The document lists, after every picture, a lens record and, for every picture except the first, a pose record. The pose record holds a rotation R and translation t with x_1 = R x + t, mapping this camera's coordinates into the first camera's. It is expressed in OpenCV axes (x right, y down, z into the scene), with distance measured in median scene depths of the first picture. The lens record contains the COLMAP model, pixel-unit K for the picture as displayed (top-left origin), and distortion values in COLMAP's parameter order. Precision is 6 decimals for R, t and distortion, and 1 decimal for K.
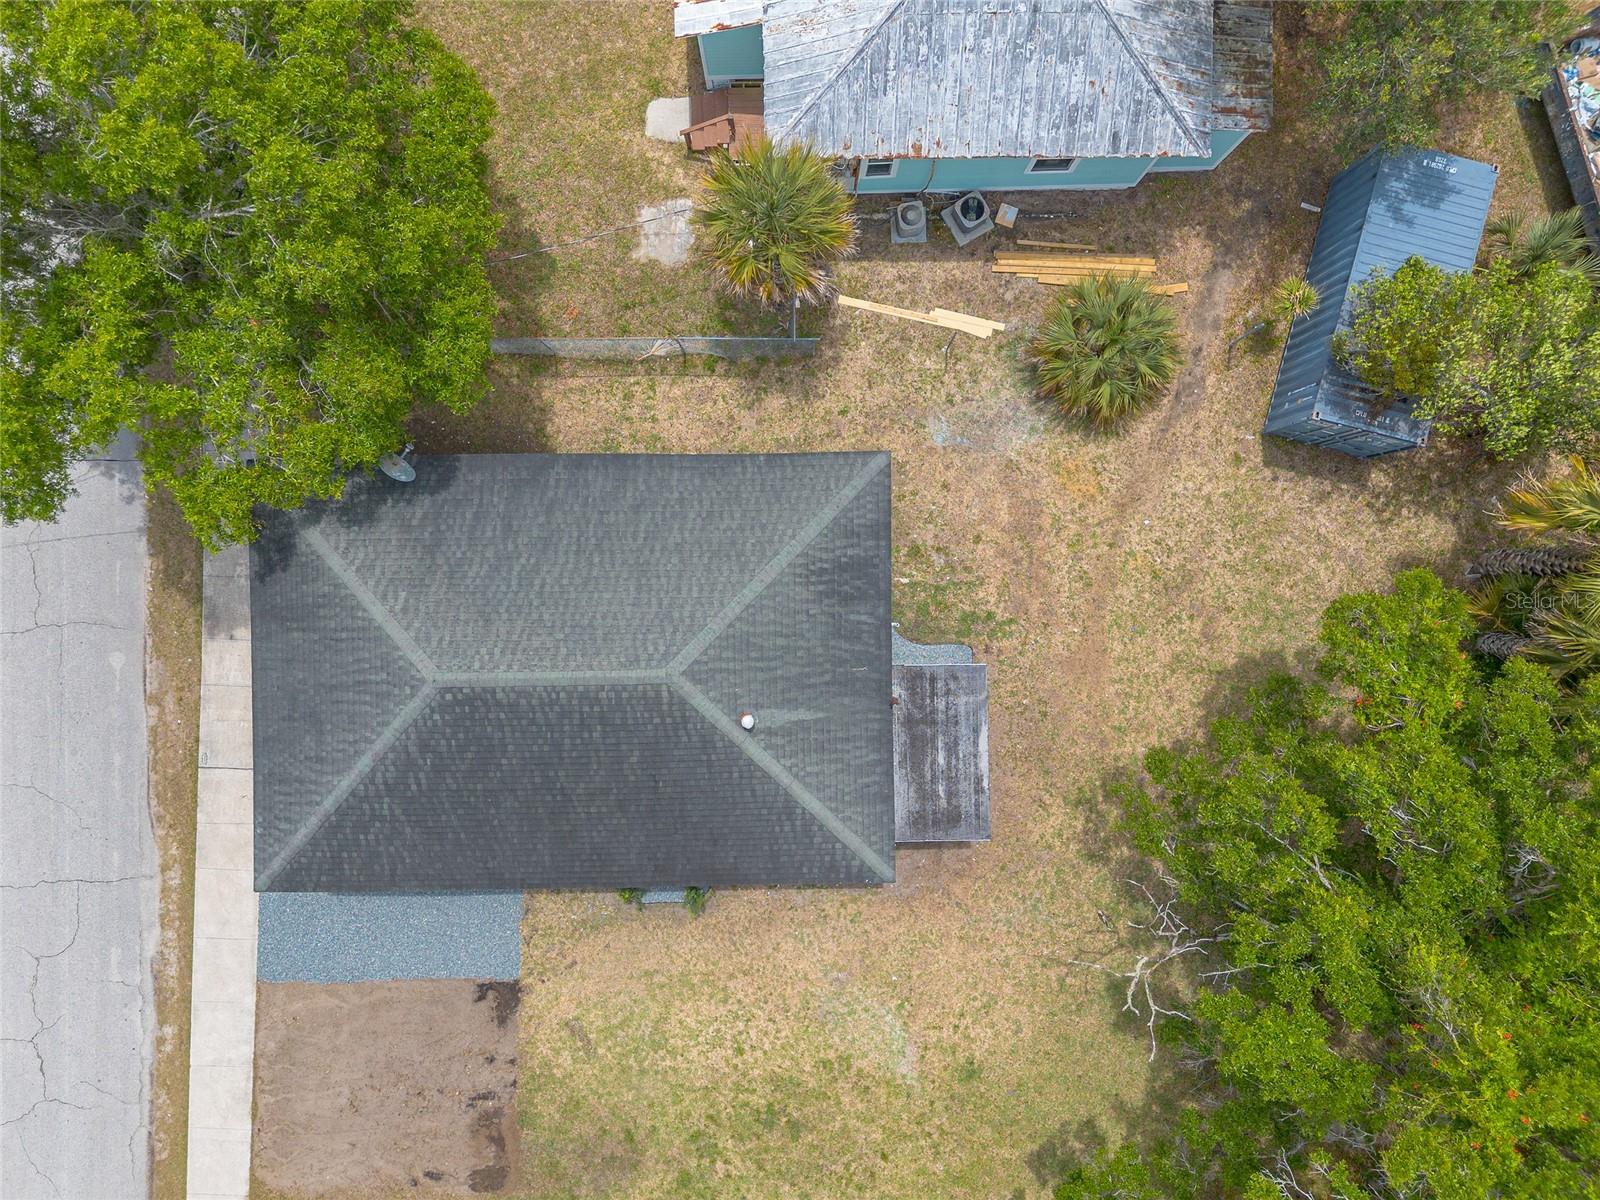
lens RADIAL K [[1168.7, 0, 784.7], [0, 1168.7, 603.3], [0, 0, 1]] dist [0.074010, -0.073065]
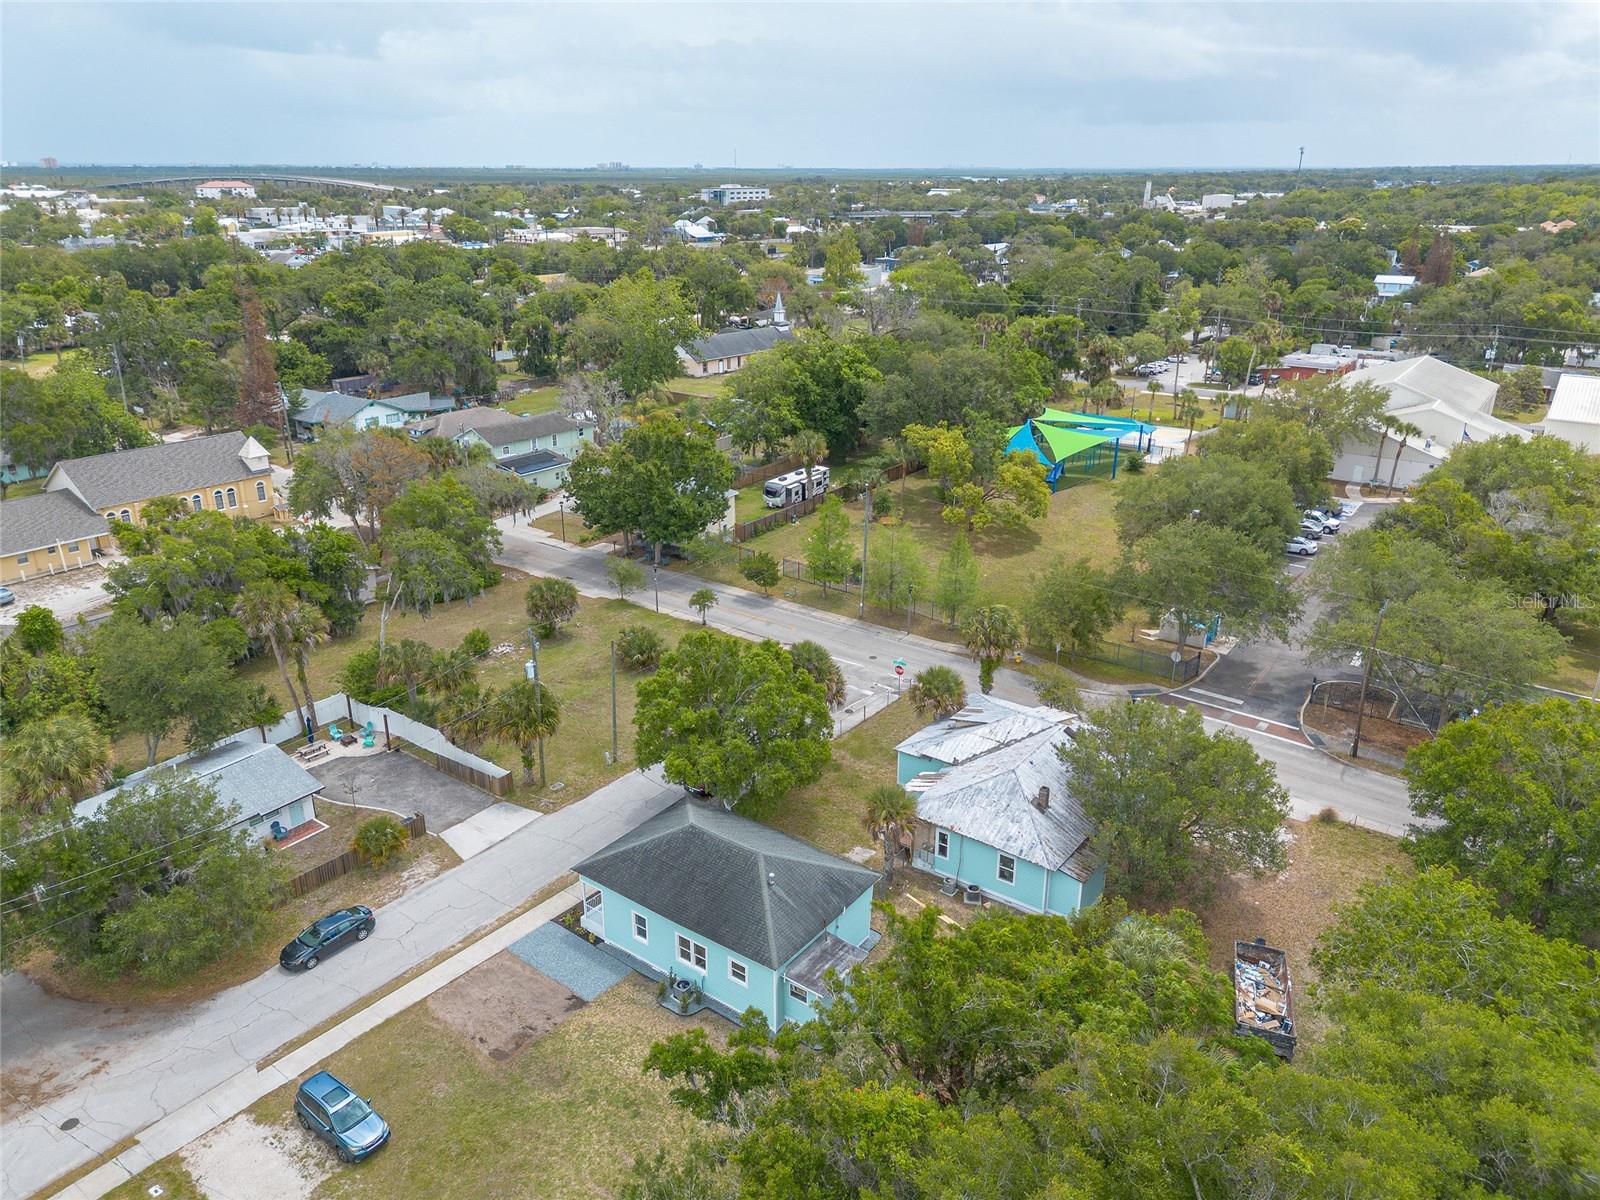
lens RADIAL K [[1114.6, 0, 800.0], [0, 1114.6, 600.0], [0, 0, 1]] dist [0.068637, -0.064839]
pose [[0.801210, 0.223430, -0.555105, 0.960672], [-0.598062, 0.268594, -0.755102, 1.356941], [-0.019615, 0.936982, 0.348825, -0.301698]]
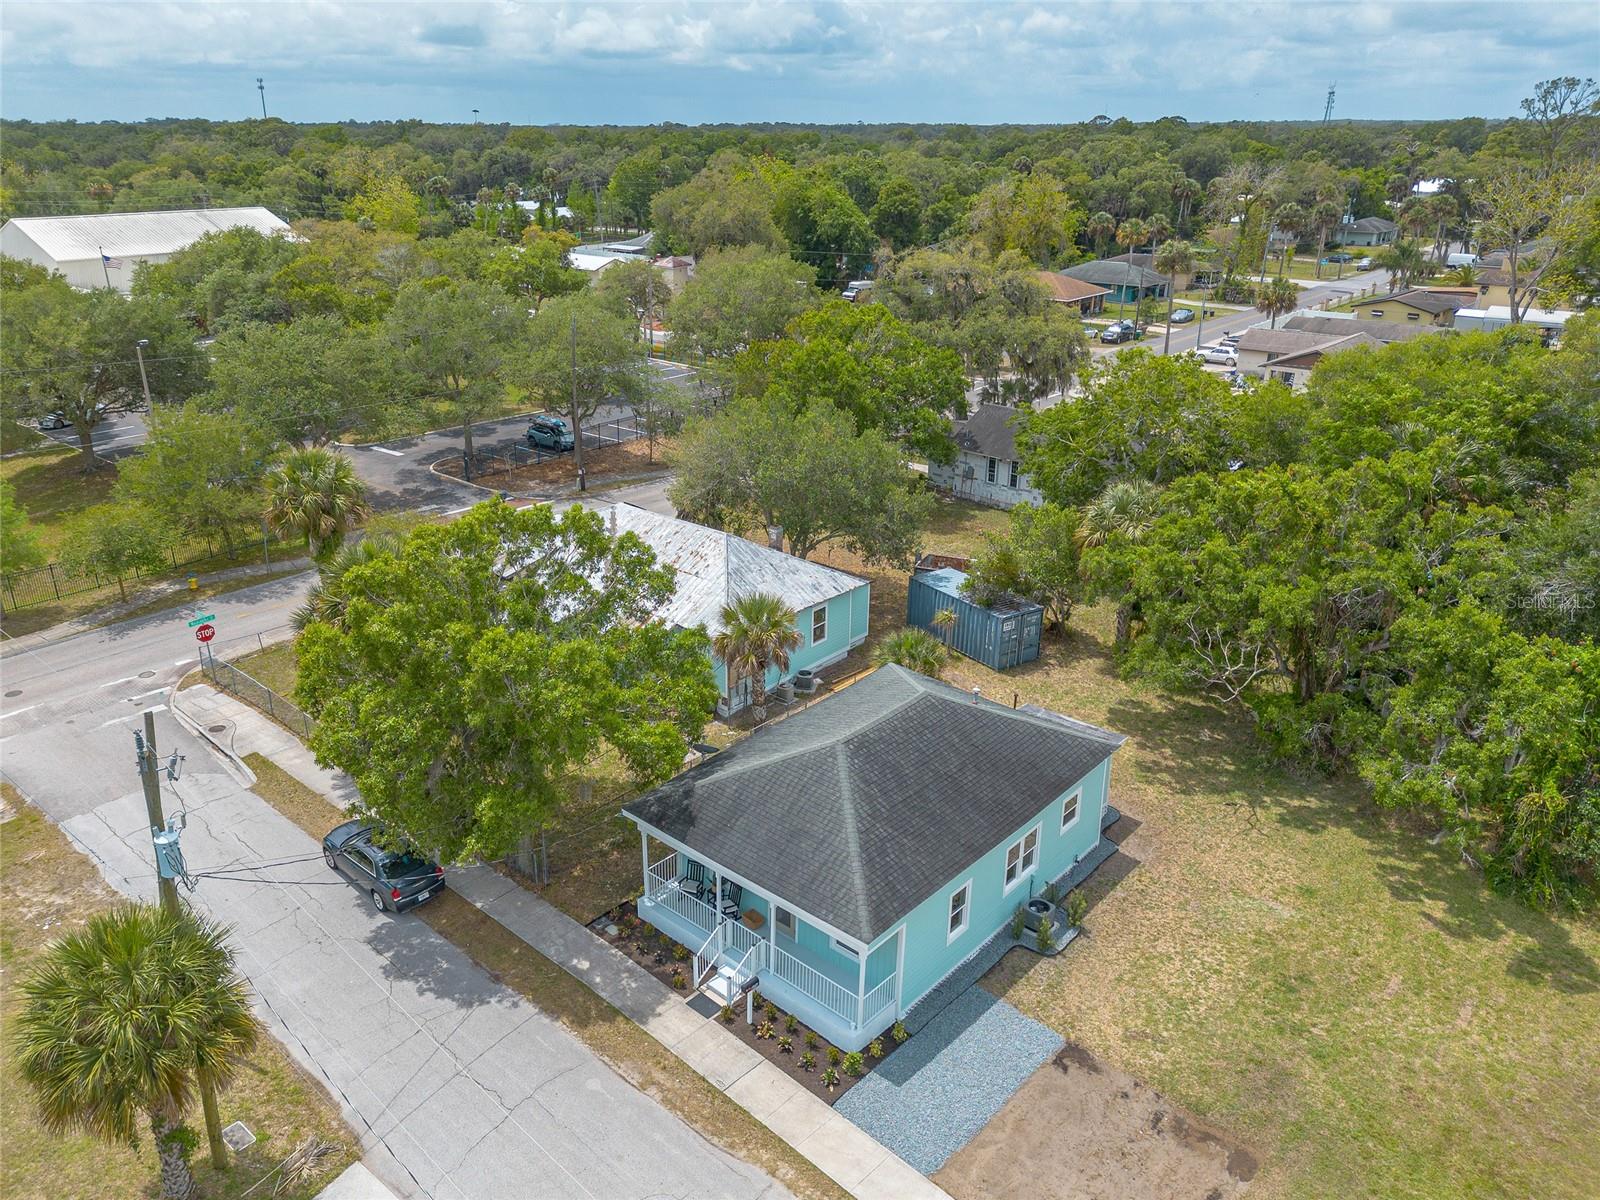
lens RADIAL K [[1142.2, 0, 745.1], [0, 1142.2, 601.3], [0, 0, 1]] dist [0.071917, -0.053973]
pose [[0.688617, -0.269006, 0.673381, -1.036398], [0.725090, 0.246348, -0.643084, 0.689000], [0.007107, 0.931101, 0.364693, 0.236915]]
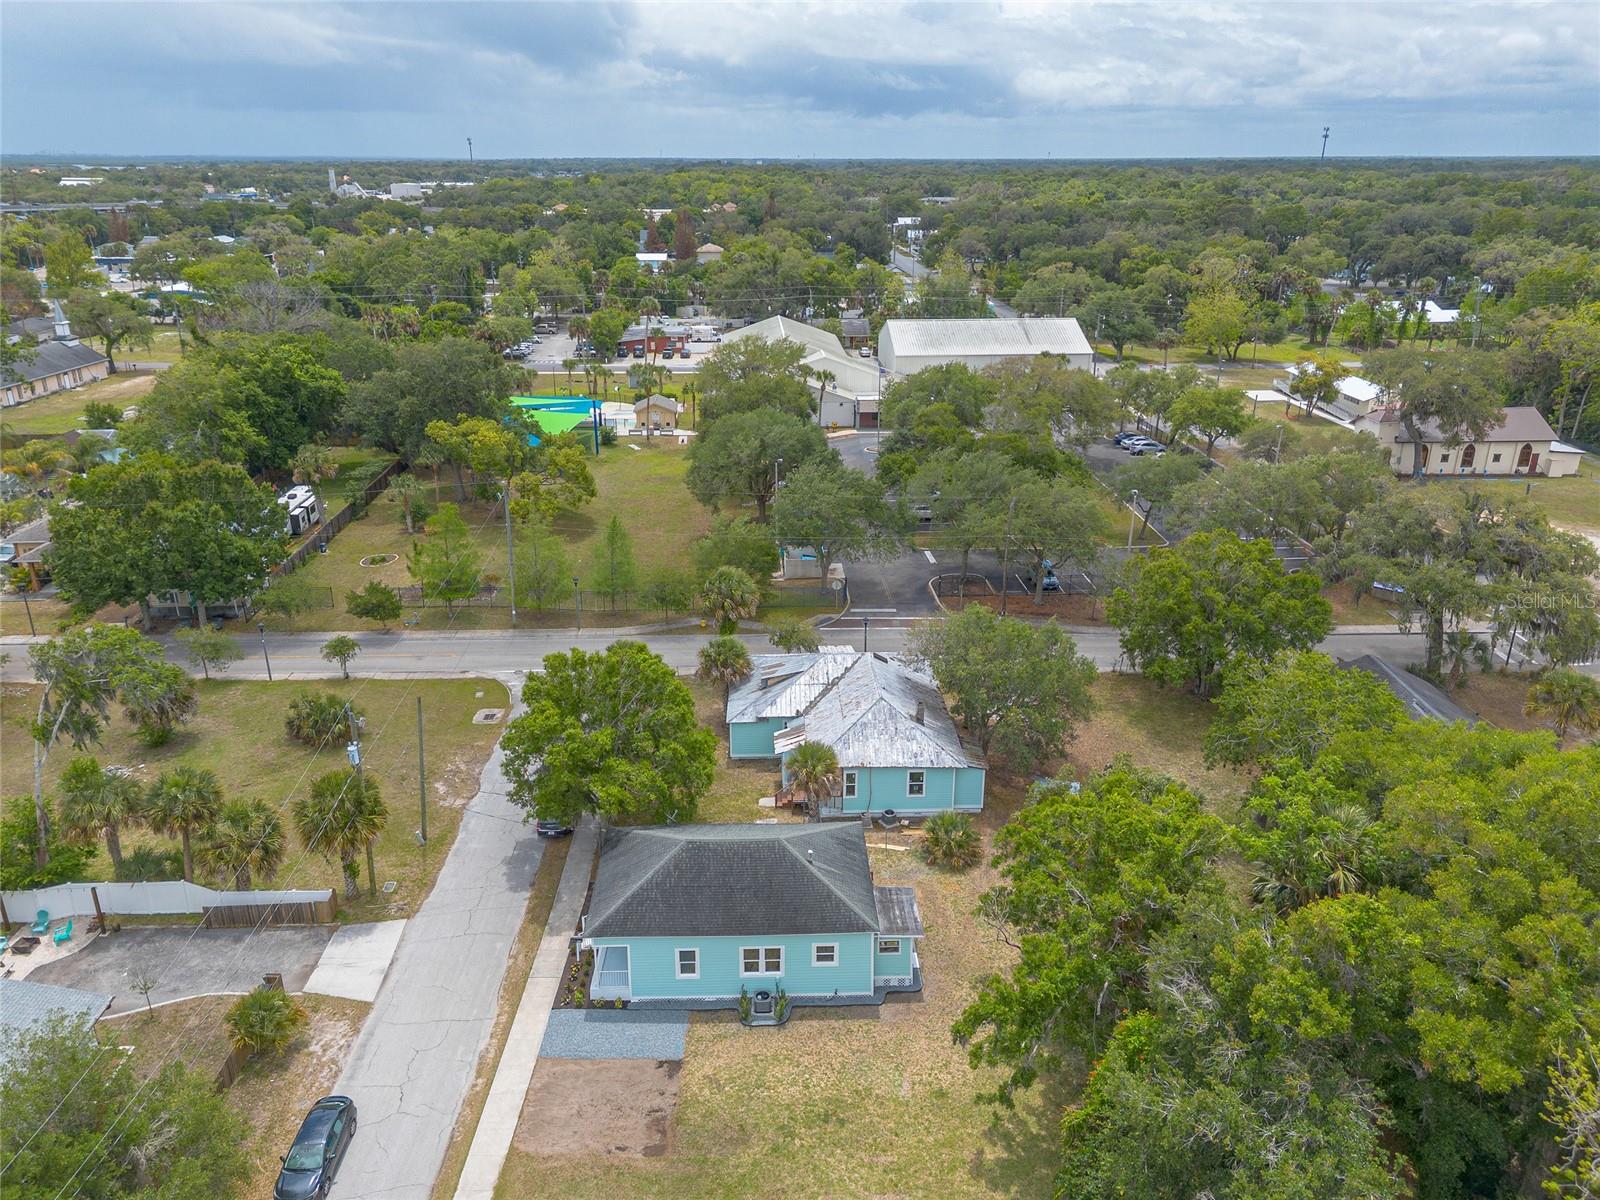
lens RADIAL K [[1121.3, 0, 800.0], [0, 1121.3, 600.0], [0, 0, 1]] dist [0.061869, -0.064331]
pose [[0.999617, 0.000212, 0.027679, -0.094748], [0.025897, 0.345879, -0.937922, 1.690449], [-0.009772, 0.938279, 0.345741, -0.244085]]
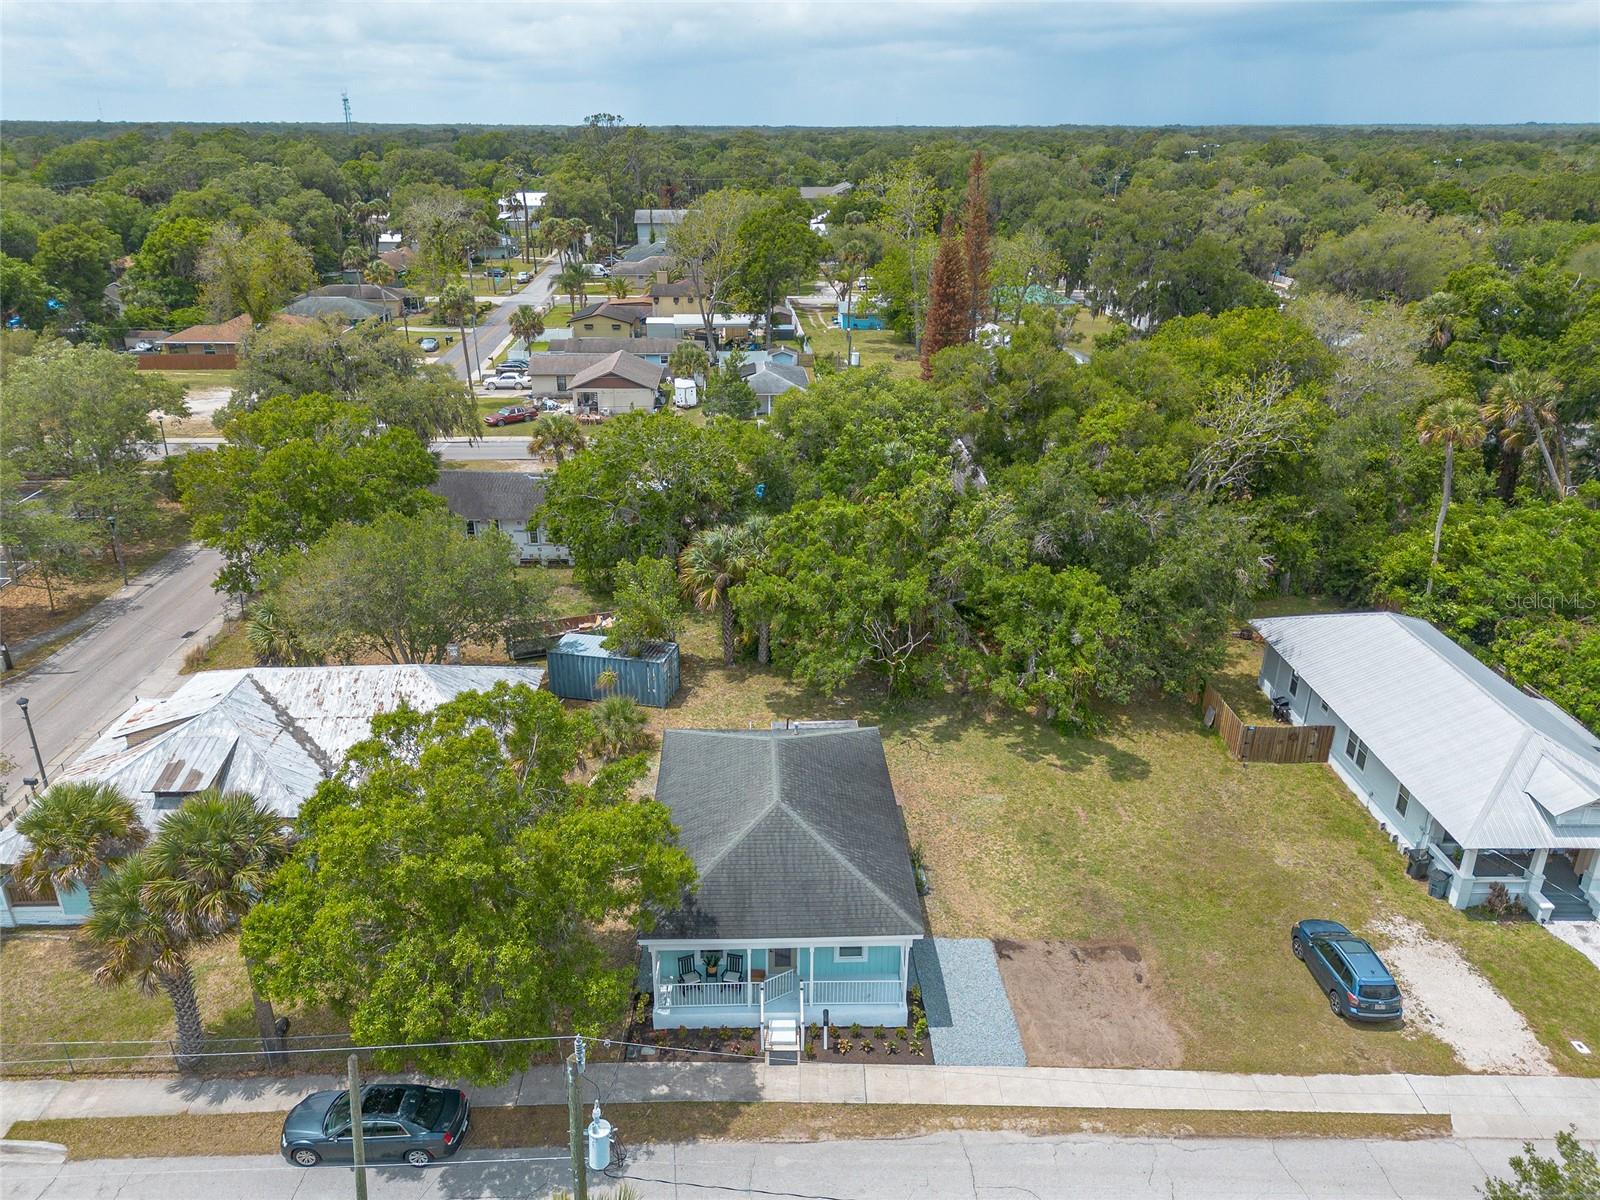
lens RADIAL K [[1141.6, 0, 761.5], [0, 1141.6, 600.1], [0, 0, 1]] dist [0.051624, -0.036181]
pose [[-0.003299, -0.374101, 0.927382, -1.412791], [0.999840, -0.017538, -0.003518, 0.041294], [0.017580, 0.927222, 0.374099, 0.053277]]
